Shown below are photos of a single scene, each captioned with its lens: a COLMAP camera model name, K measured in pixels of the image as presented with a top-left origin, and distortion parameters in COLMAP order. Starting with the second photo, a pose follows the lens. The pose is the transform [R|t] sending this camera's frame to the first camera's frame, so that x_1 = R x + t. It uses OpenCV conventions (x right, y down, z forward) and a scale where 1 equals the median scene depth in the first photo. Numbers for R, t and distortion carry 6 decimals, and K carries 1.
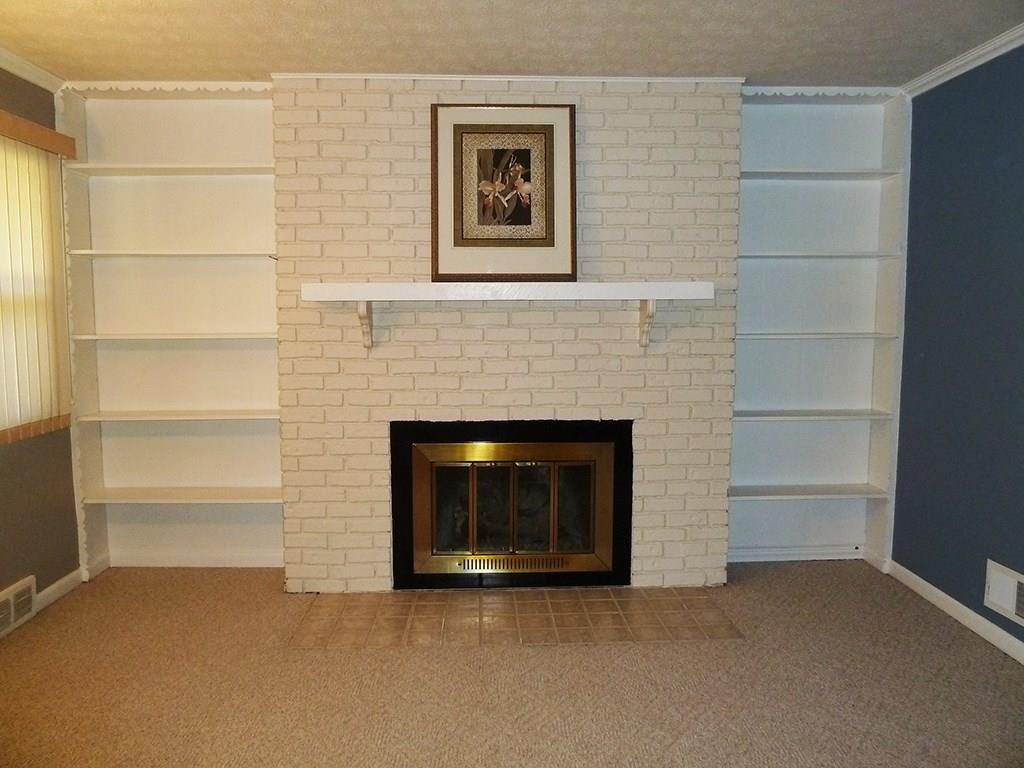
lens RADIAL K [[778.1, 0, 512.2], [0, 778.1, 383.6], [0, 0, 1]] dist [-0.007187, -0.004320]
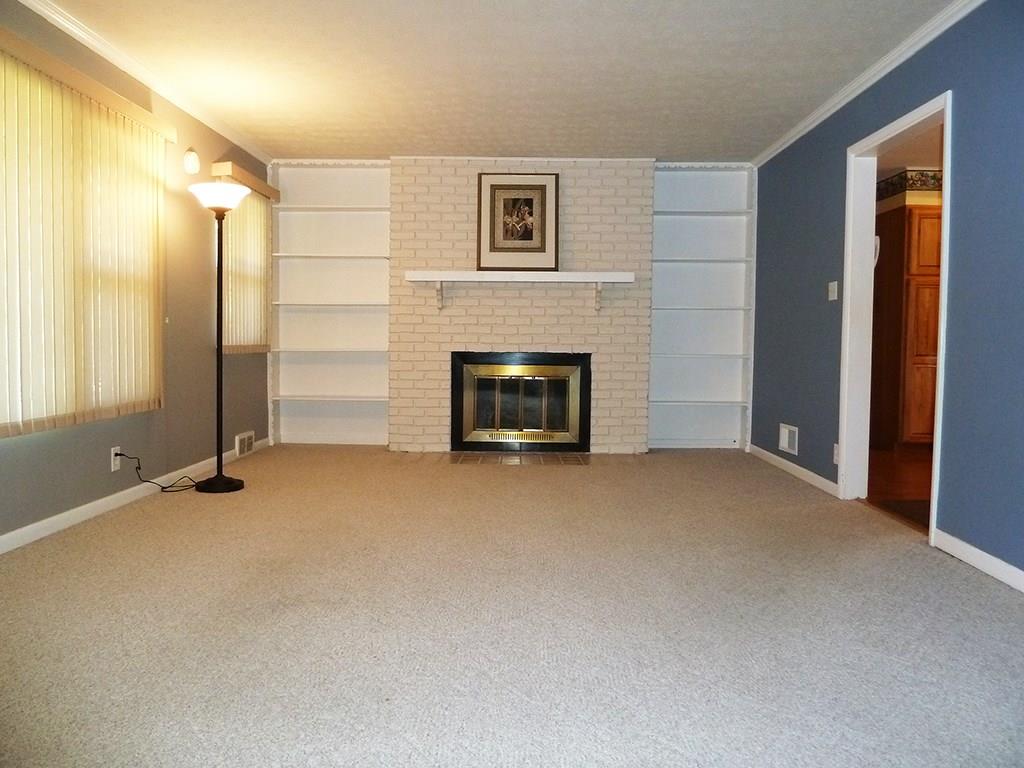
lens RADIAL K [[778.1, 0, 511.5], [0, 778.1, 382.1], [0, 0, 1]] dist [-0.007187, -0.004320]
pose [[0.998759, 0.014486, -0.047657, 0.062720], [-0.016482, 0.998991, -0.041767, 0.188568], [0.047004, 0.042500, 0.997990, -0.738053]]
